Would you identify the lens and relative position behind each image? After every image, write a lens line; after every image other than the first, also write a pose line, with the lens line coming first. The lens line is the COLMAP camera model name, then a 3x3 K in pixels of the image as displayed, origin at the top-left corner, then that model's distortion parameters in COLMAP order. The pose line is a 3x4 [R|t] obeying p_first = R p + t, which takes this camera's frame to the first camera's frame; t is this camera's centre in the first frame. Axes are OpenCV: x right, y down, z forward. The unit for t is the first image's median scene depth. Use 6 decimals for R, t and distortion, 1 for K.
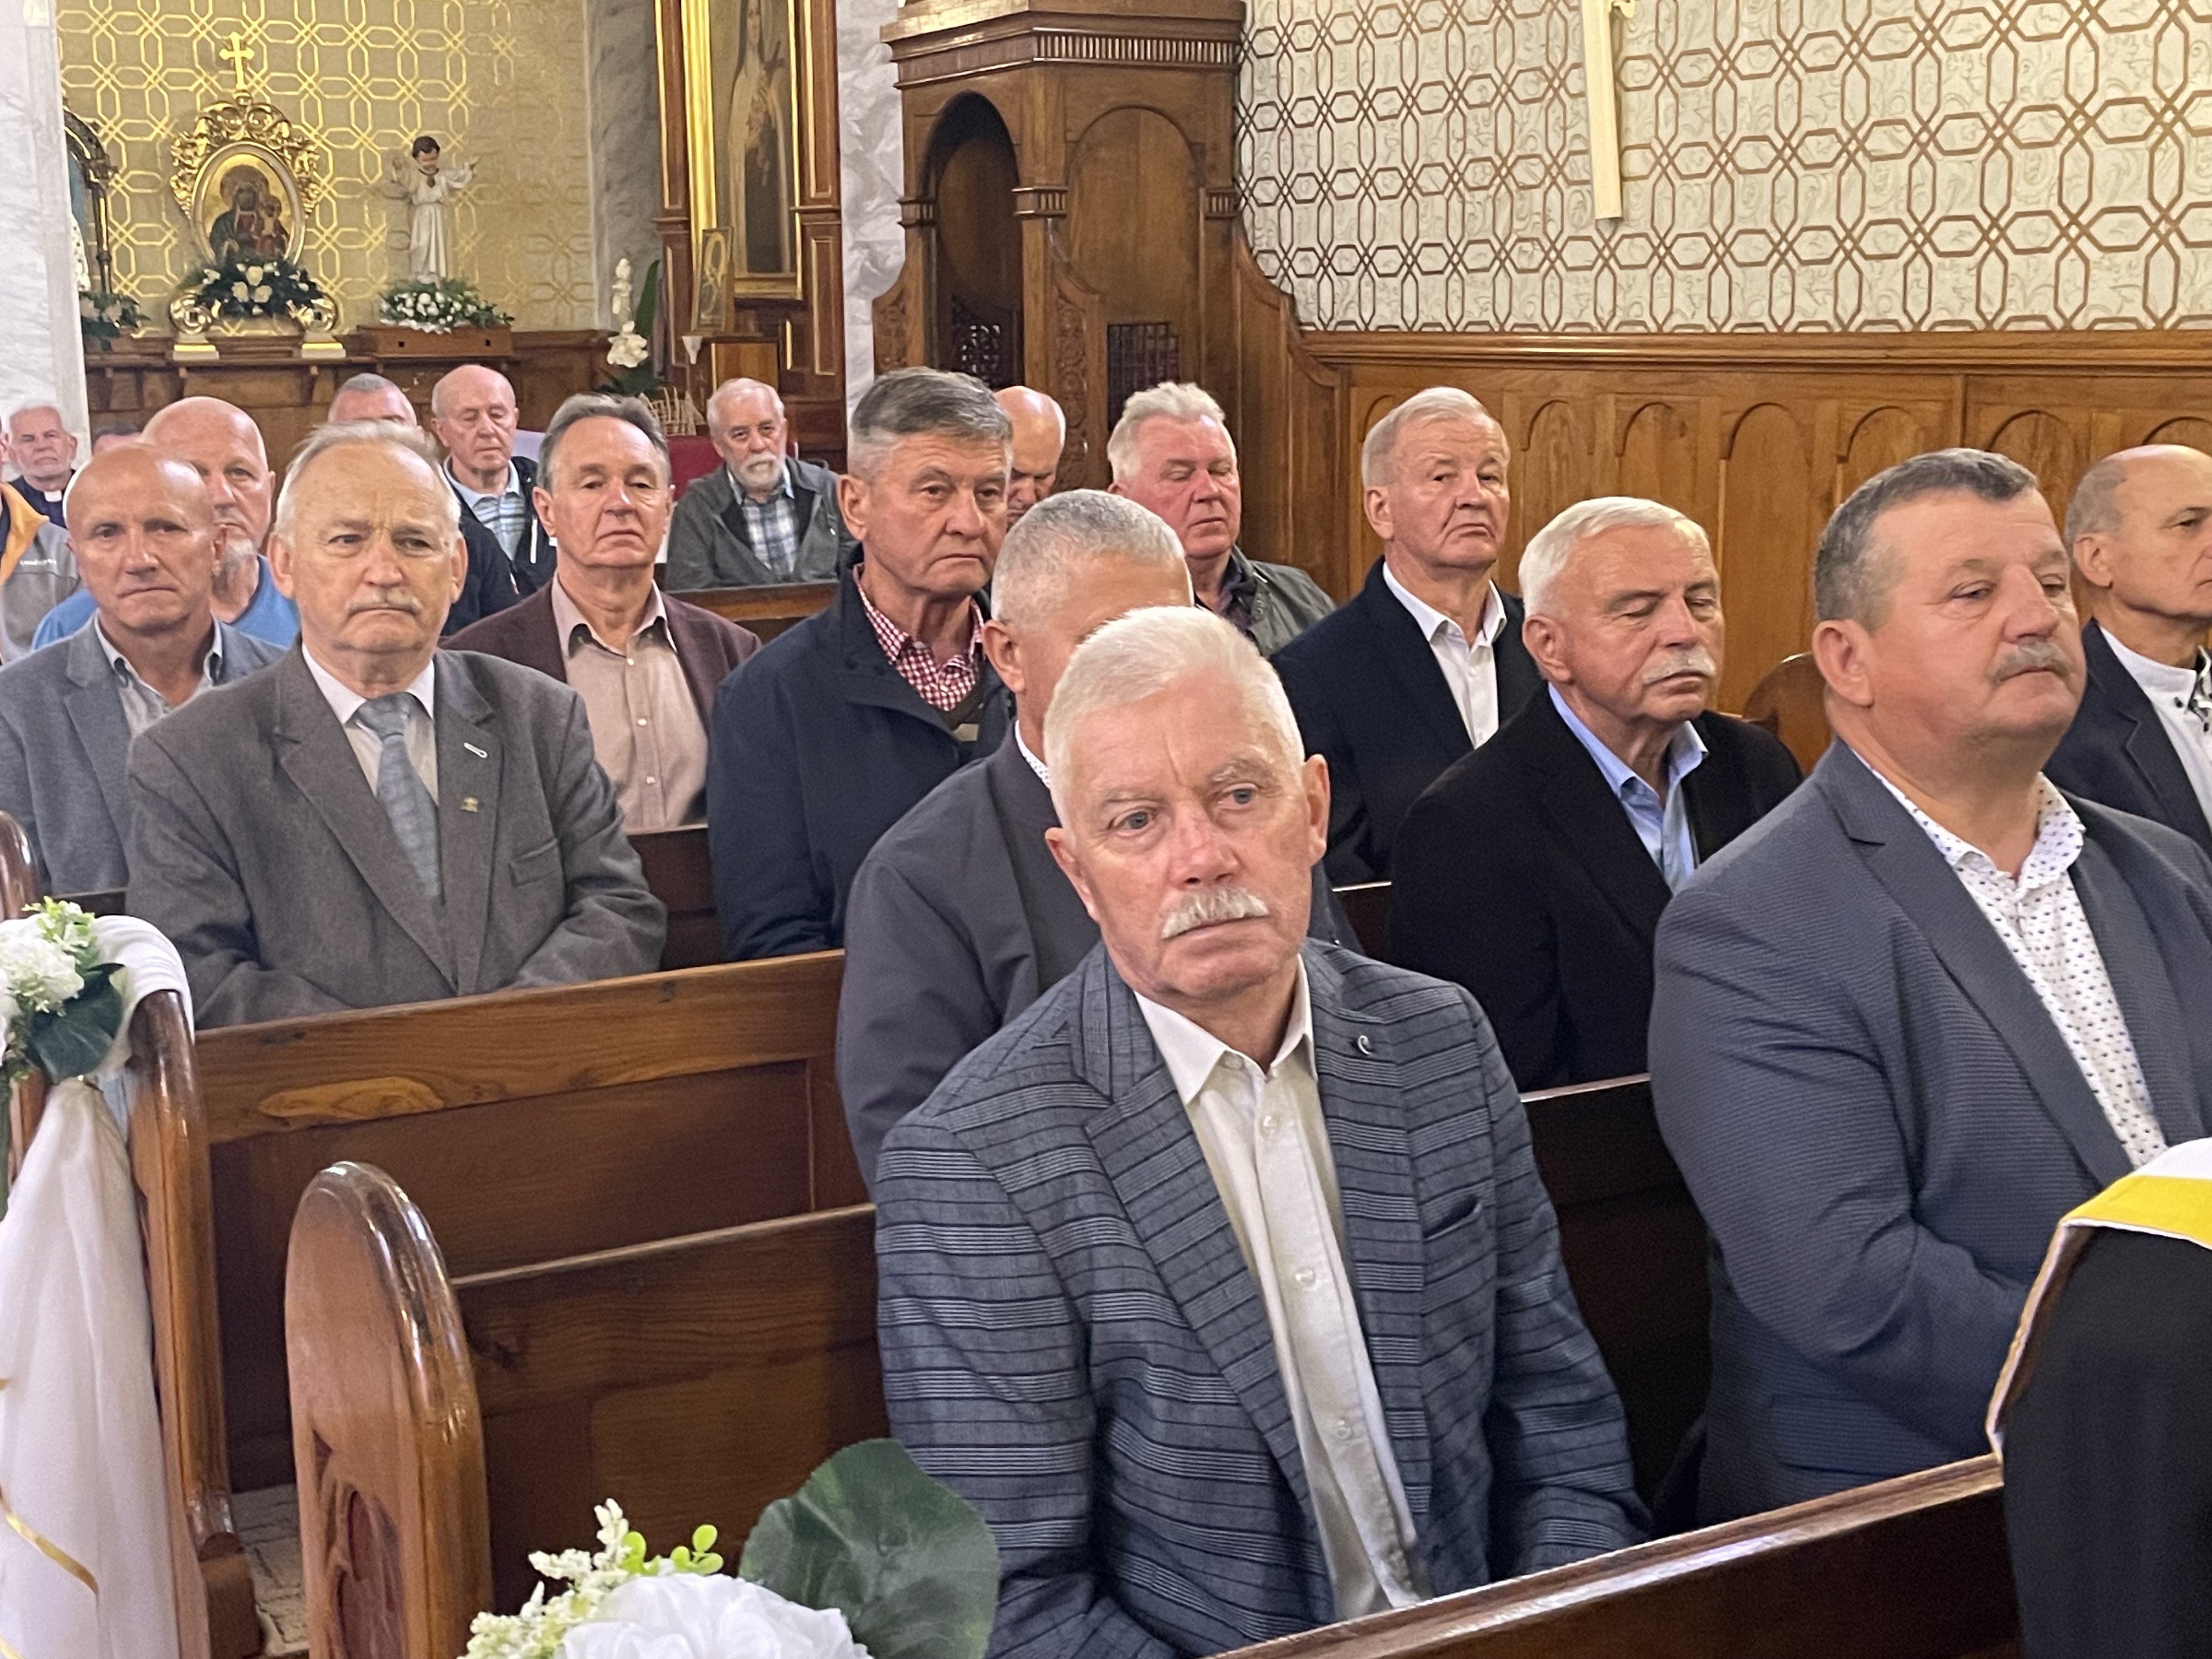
lens RADIAL K [[2820.8, 0, 1112.9], [0, 2820.8, 834.8], [0, 0, 1]] dist [0.051626, -0.053967]
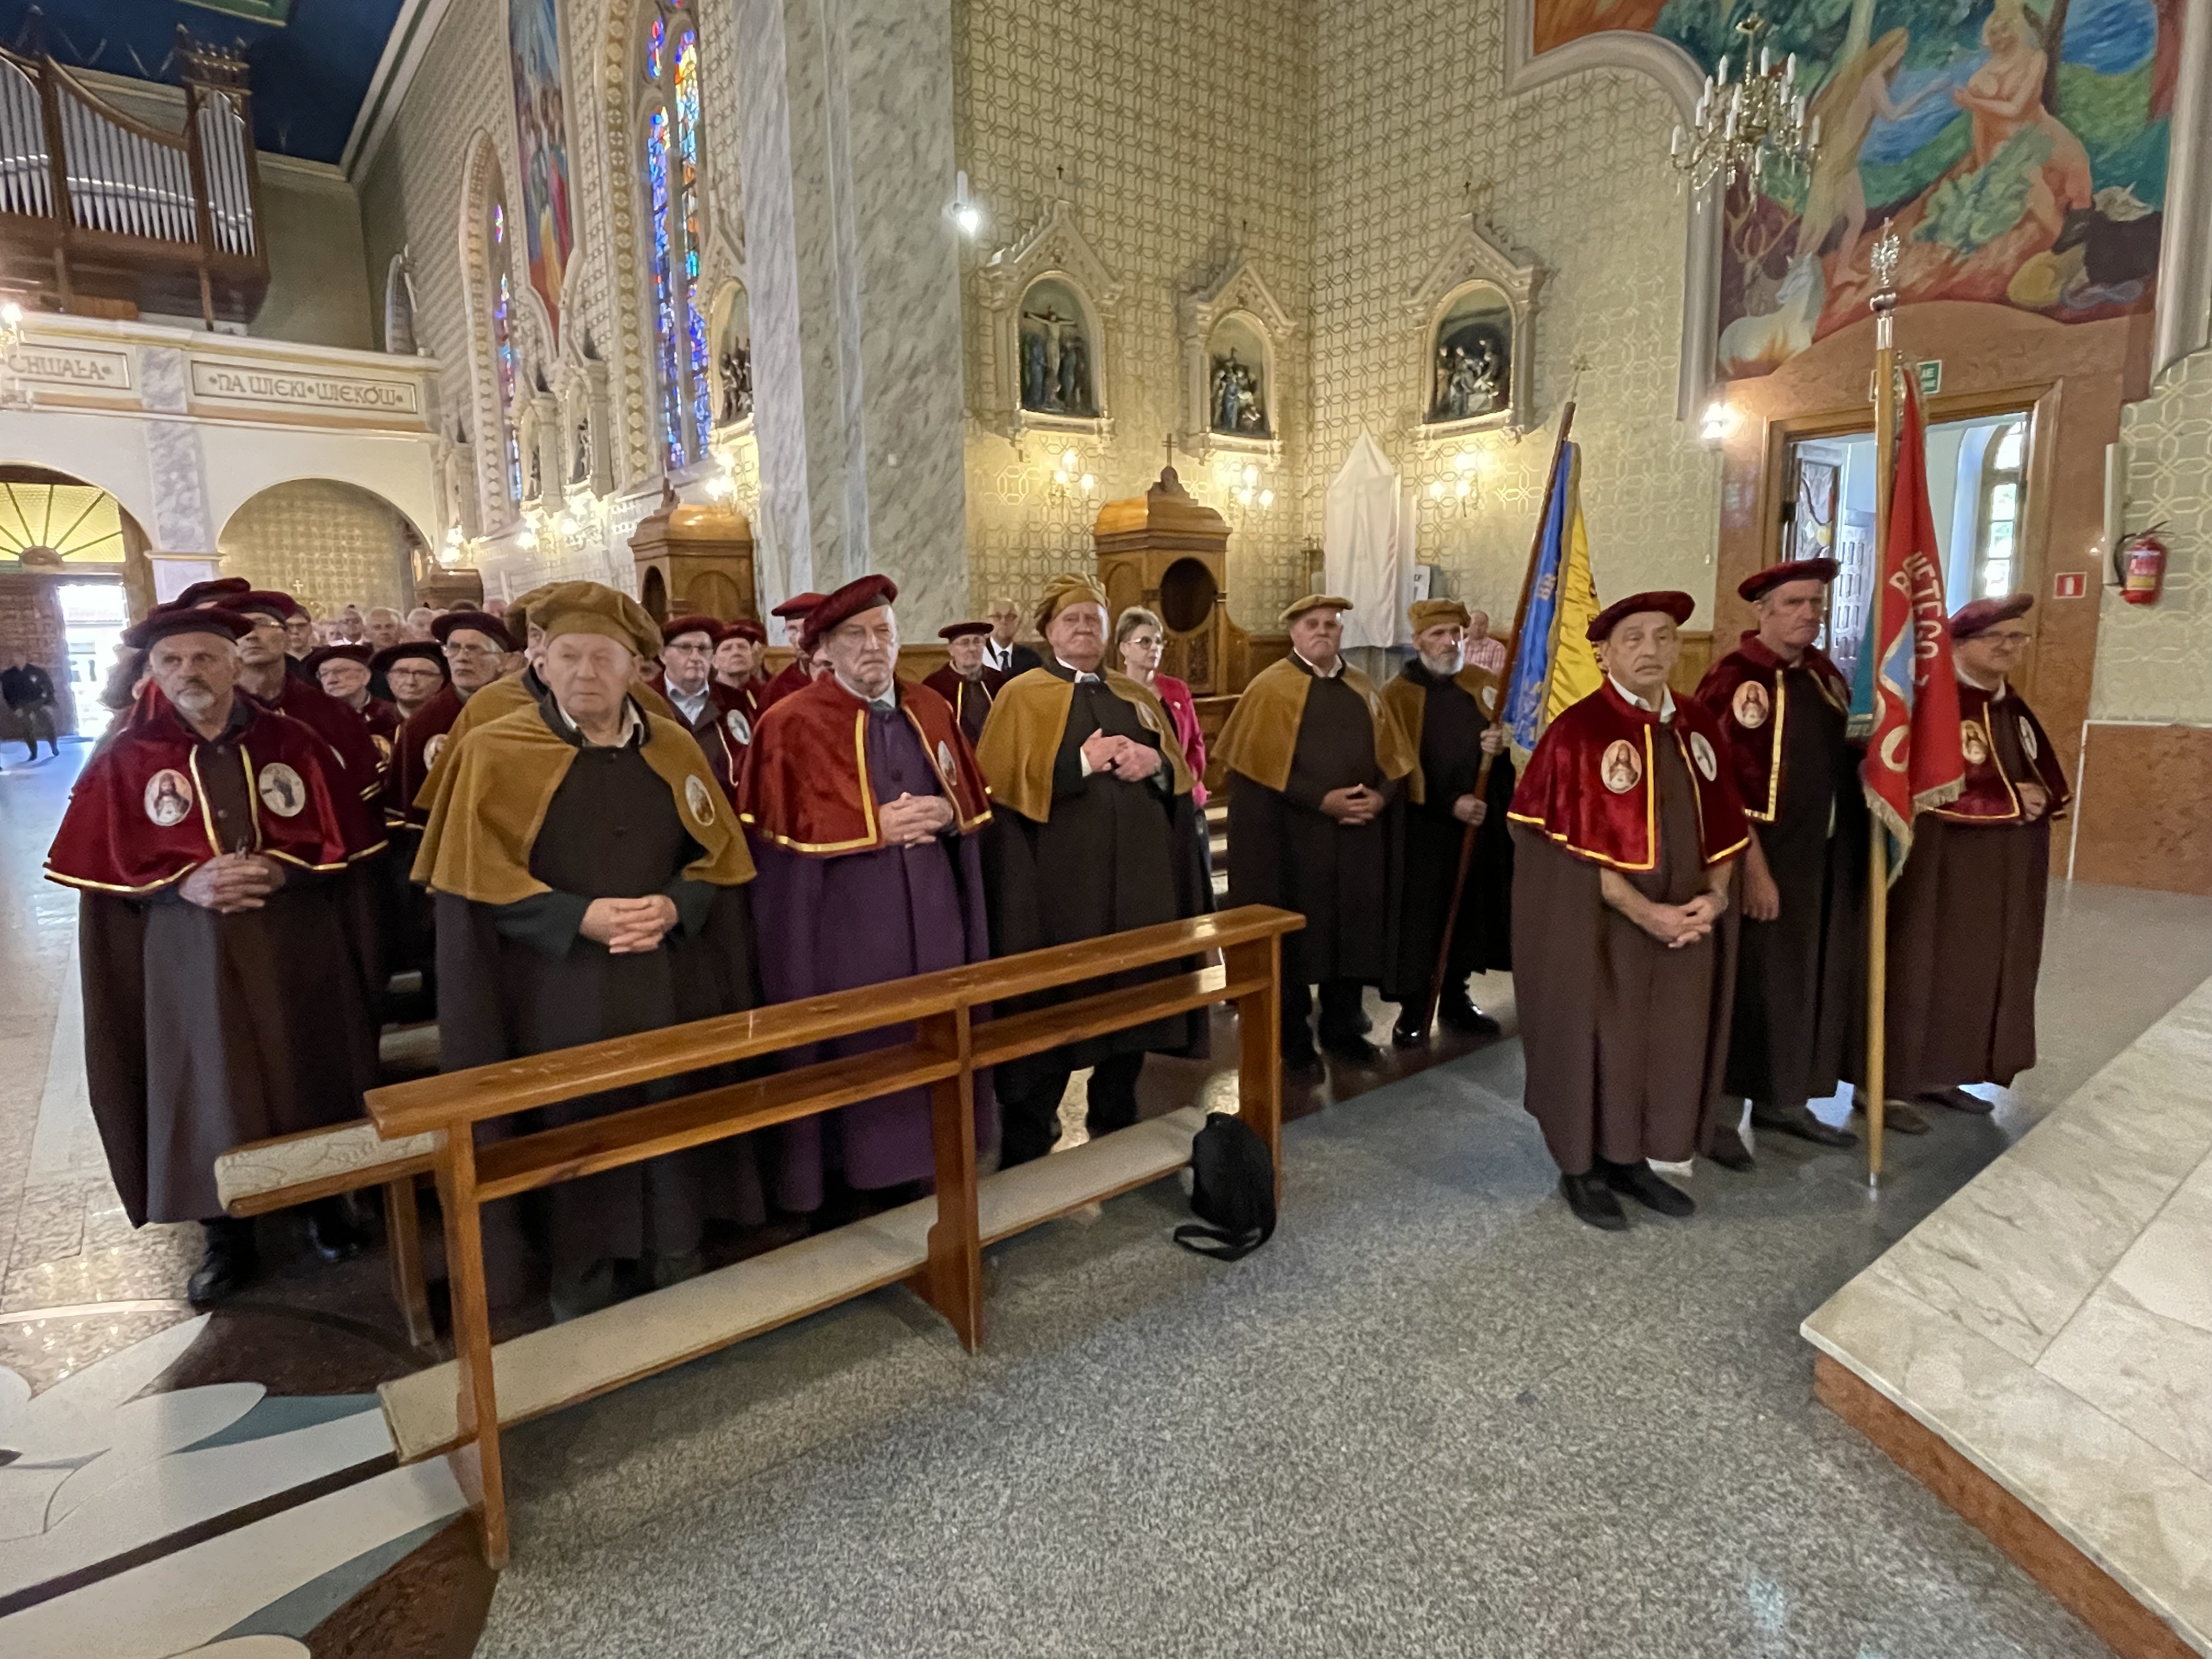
lens RADIAL K [[1213.3, 0, 1102.3], [0, 1213.3, 822.9], [0, 0, 1]] dist [-0.003033, -0.001685]
pose [[0.985025, -0.036287, 0.168548, 0.526797], [0.041568, 0.998746, -0.027912, 0.164419], [-0.167324, 0.034500, 0.985298, -0.905788]]
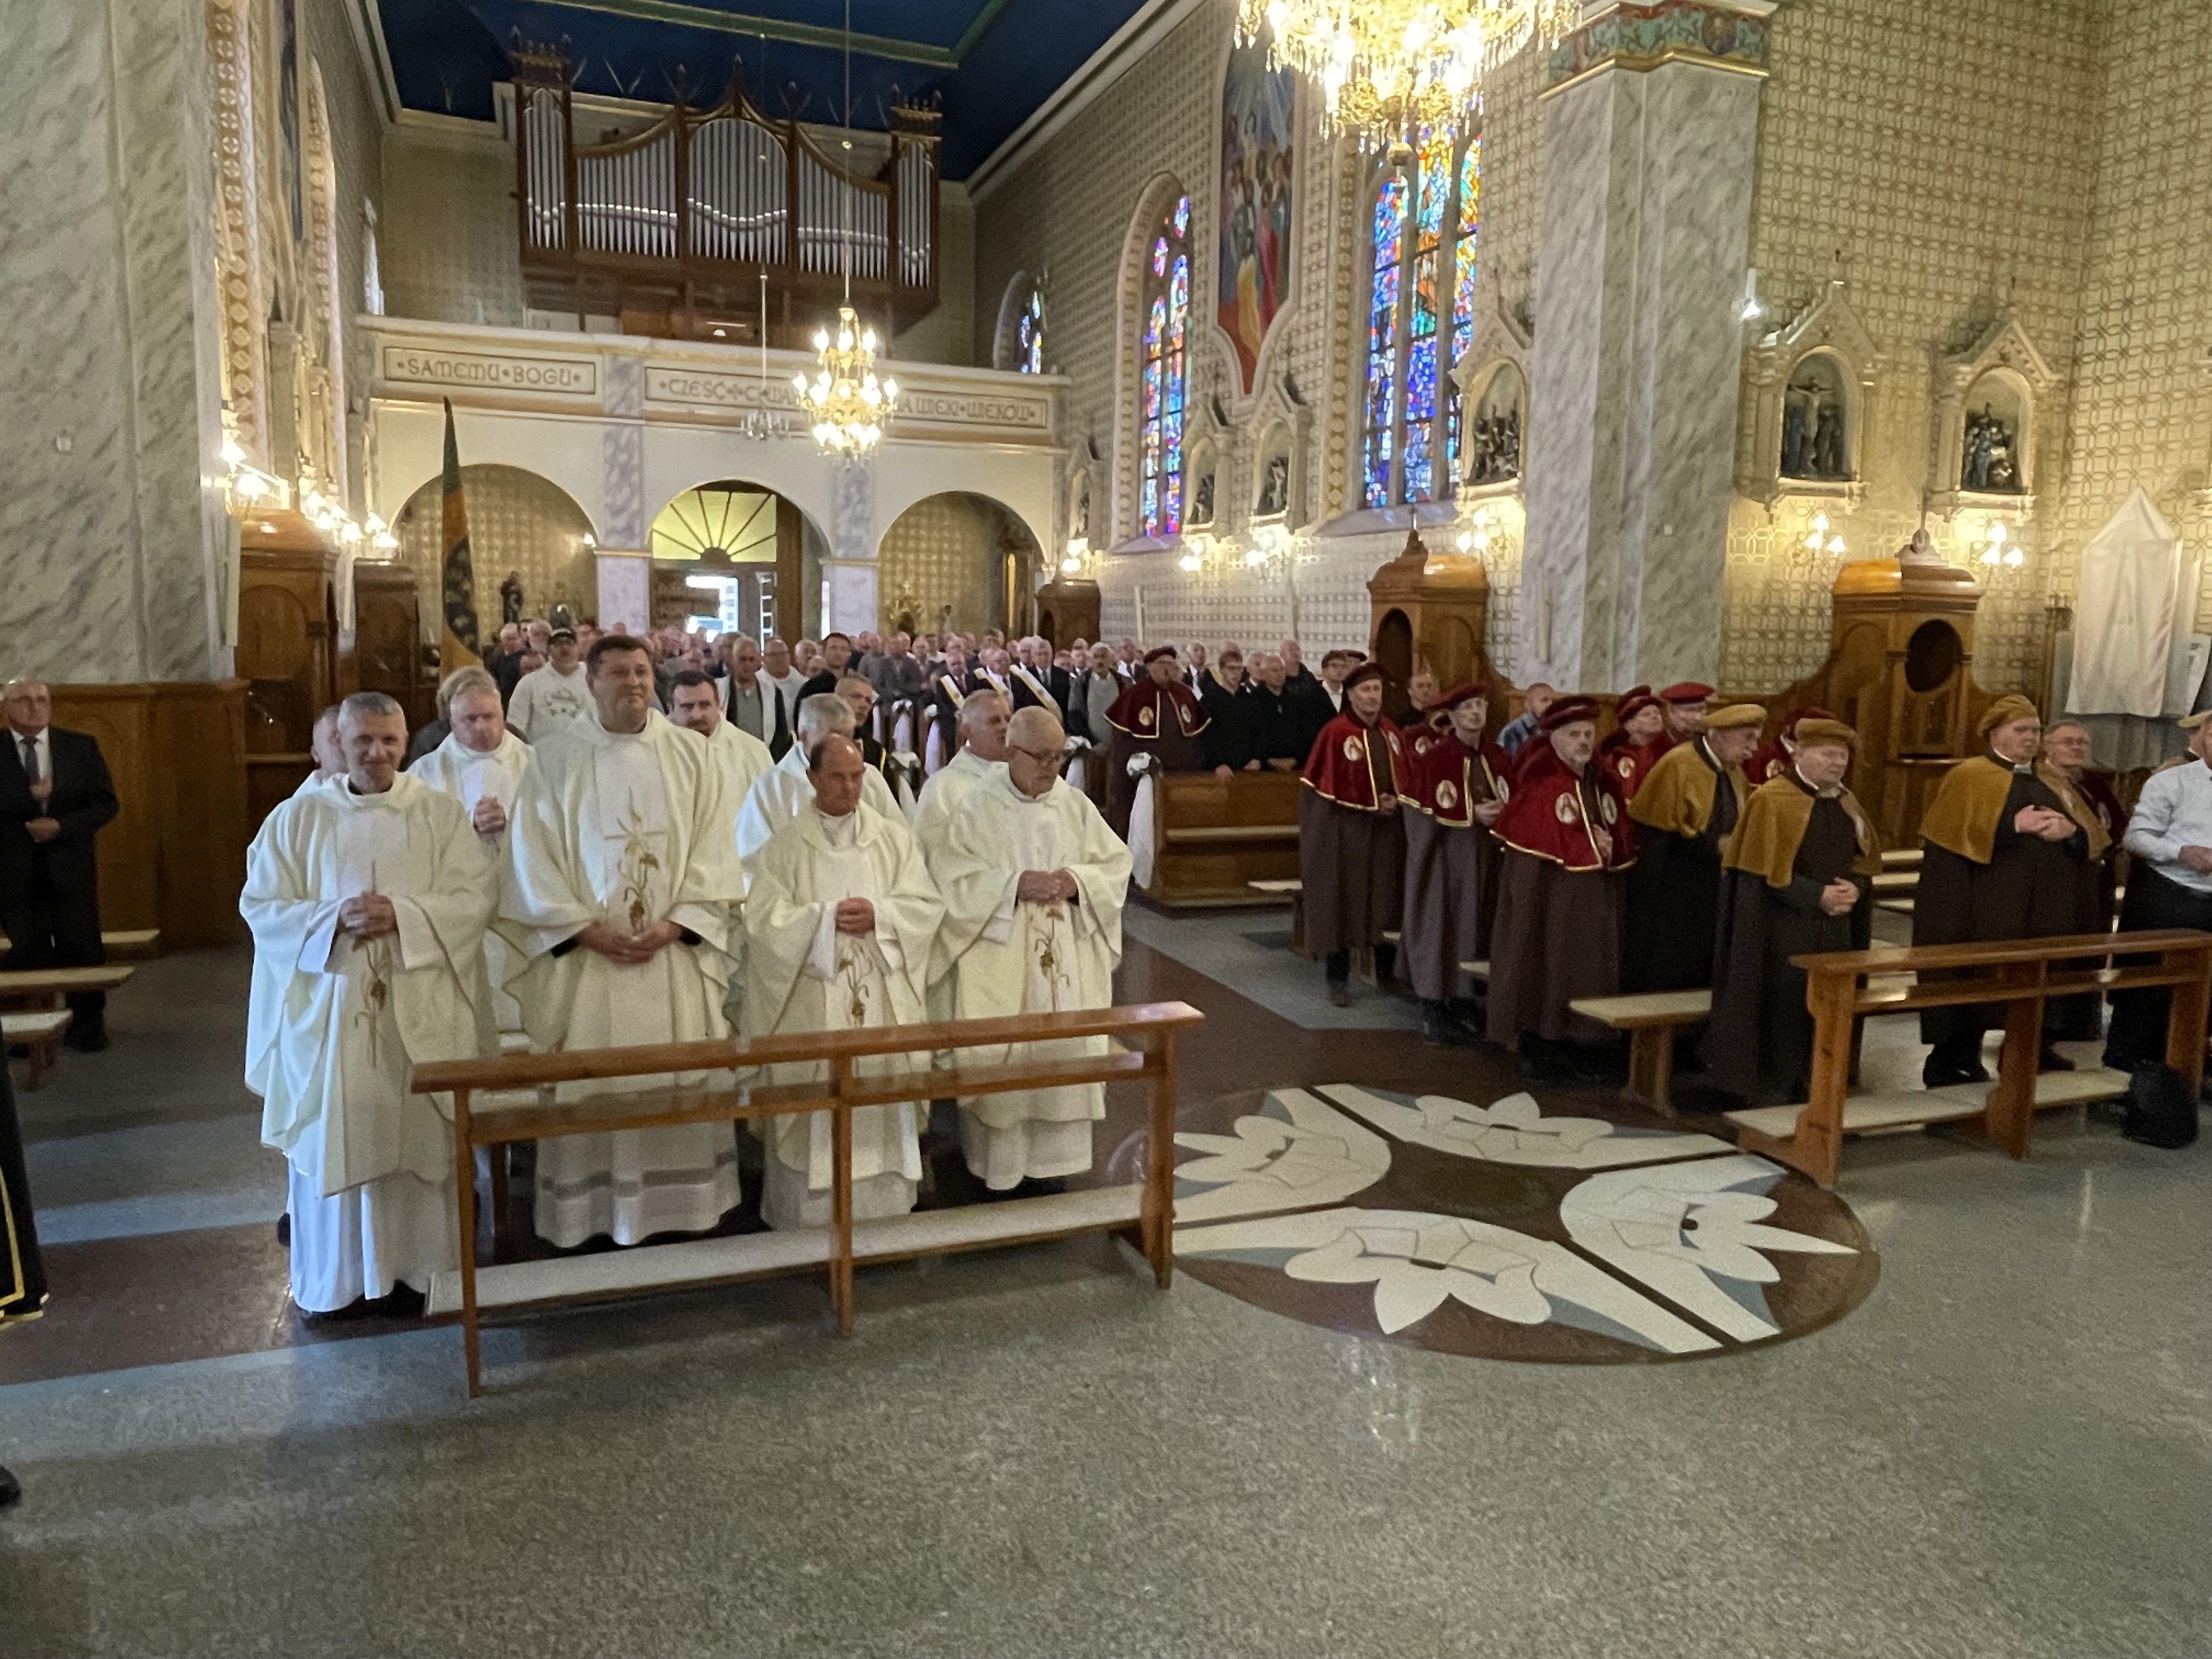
lens RADIAL K [[1516.5, 0, 1101.1], [0, 1516.5, 813.1], [0, 0, 1]] dist [-0.005336, -0.001754]
pose [[0.990205, 0.044622, -0.132302, 0.301546], [-0.052881, 0.996822, -0.059585, 0.188356], [0.129223, 0.065998, 0.989417, -1.206696]]
